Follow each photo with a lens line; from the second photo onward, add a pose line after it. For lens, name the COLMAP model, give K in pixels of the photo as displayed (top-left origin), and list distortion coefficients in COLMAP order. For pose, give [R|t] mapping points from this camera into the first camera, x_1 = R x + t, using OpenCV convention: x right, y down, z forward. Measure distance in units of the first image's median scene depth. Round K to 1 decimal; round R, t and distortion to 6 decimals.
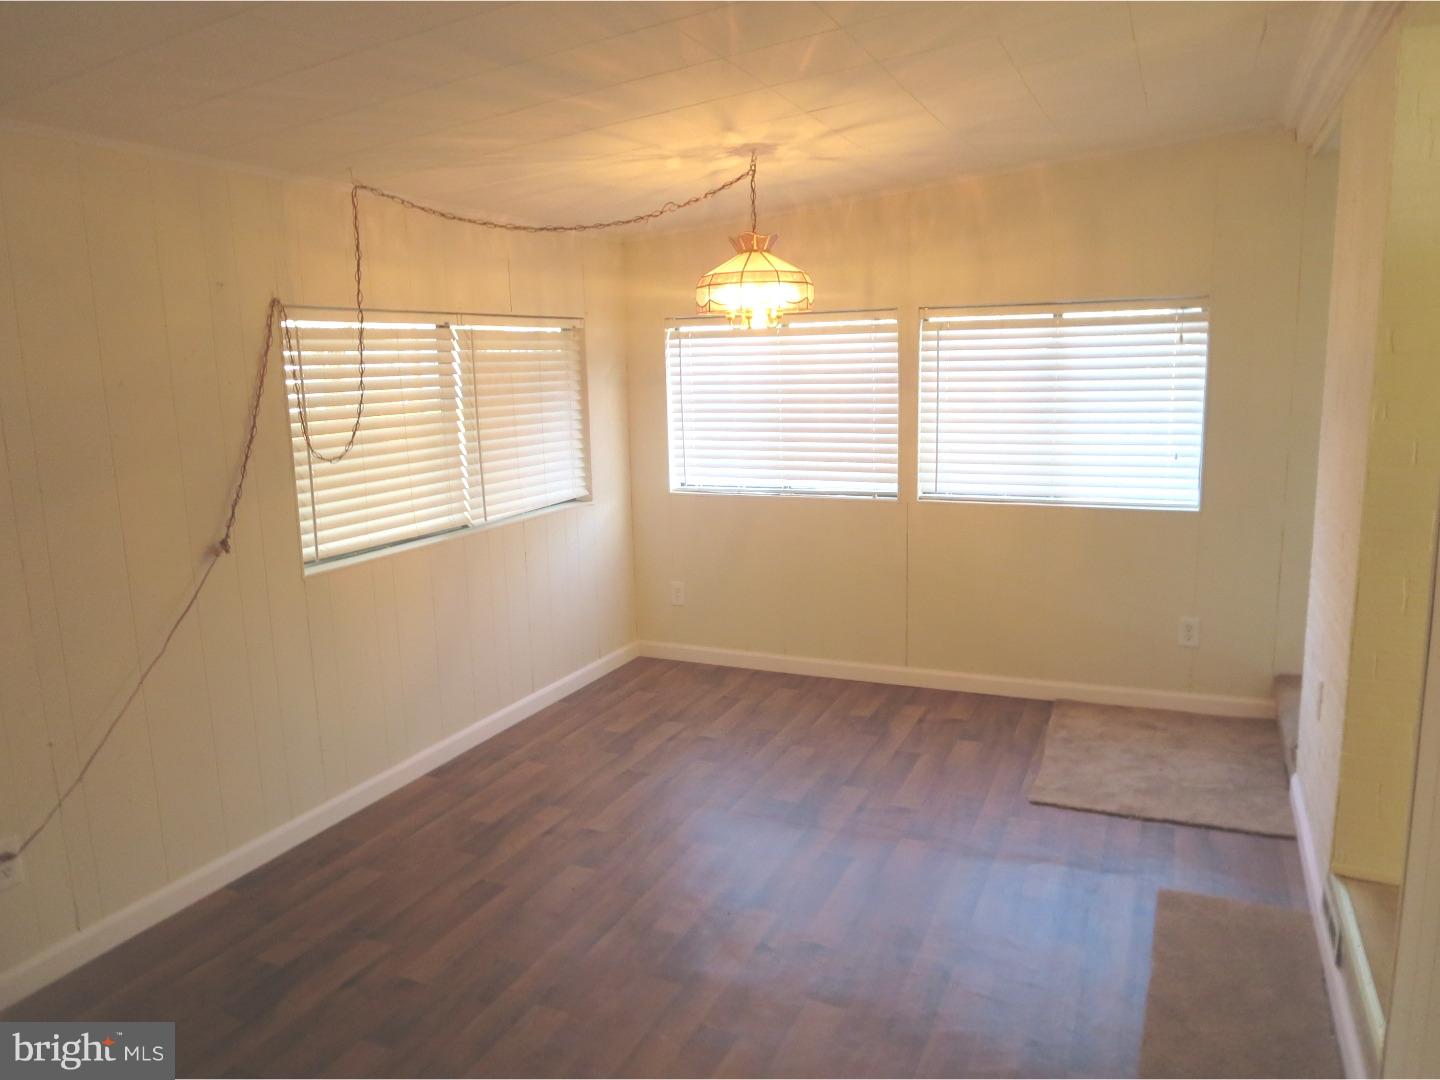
lens RADIAL K [[1045.4, 0, 711.8], [0, 1045.4, 540.4], [0, 0, 1]] dist [-0.003822, -0.002081]
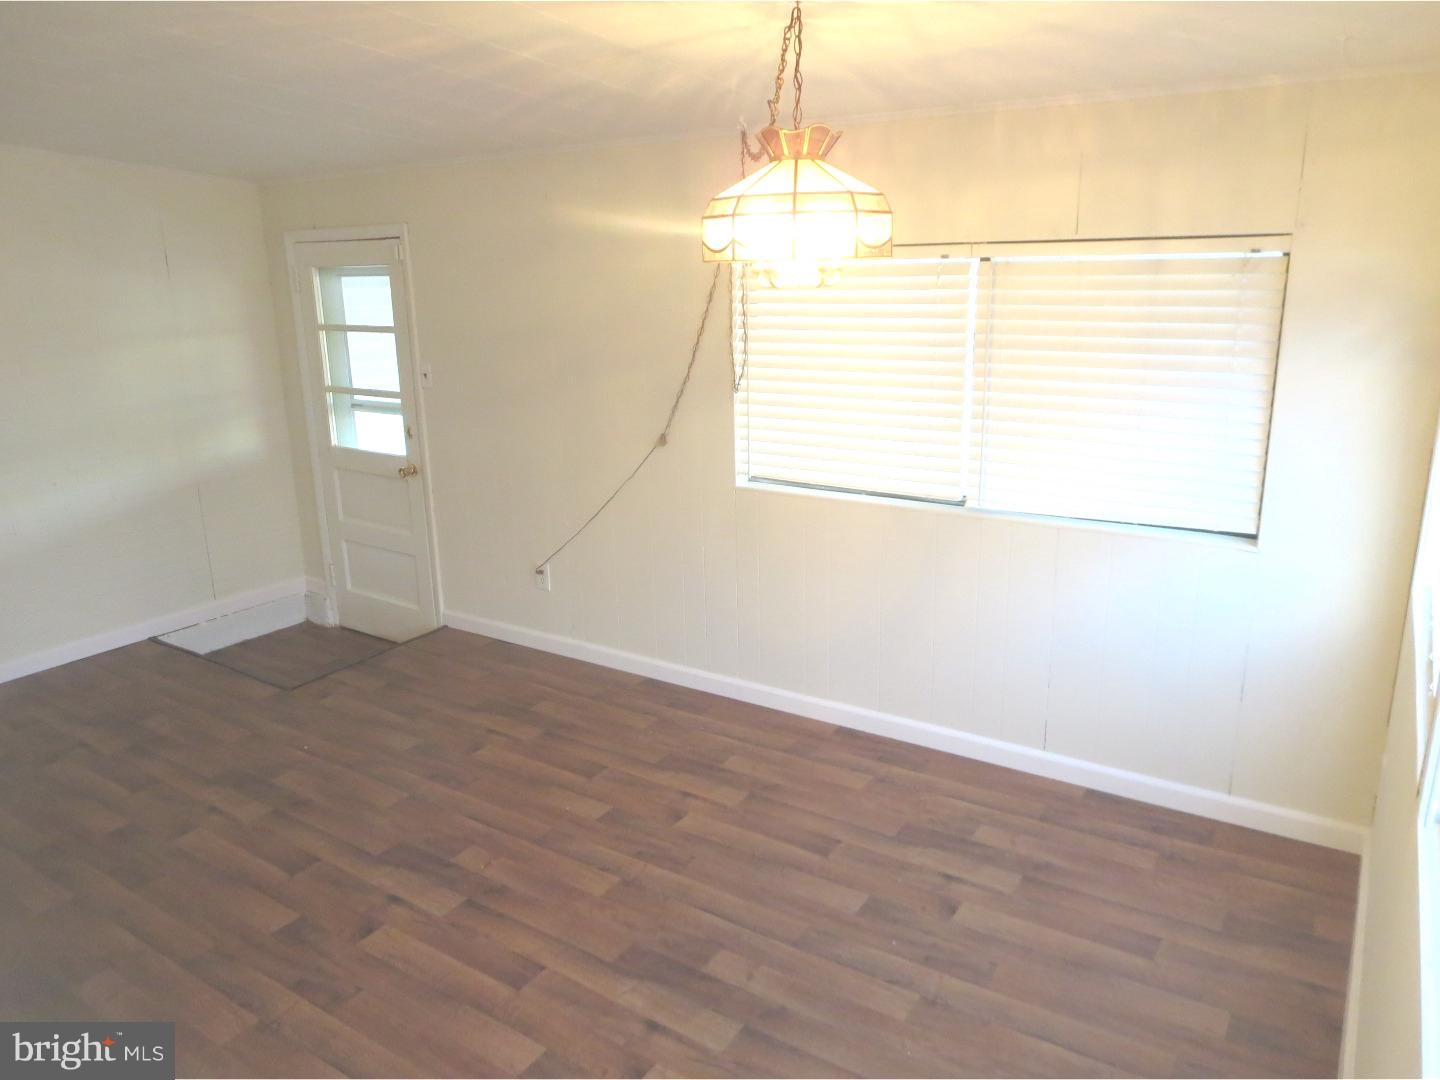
lens RADIAL K [[1045.4, 0, 711.8], [0, 1045.4, 540.4], [0, 0, 1]] dist [-0.003822, -0.002081]
pose [[-0.165146, 0.290682, -0.942460, 0.570013], [-0.139580, 0.939075, 0.314096, -0.212575], [0.976342, 0.183420, -0.114511, 0.881080]]
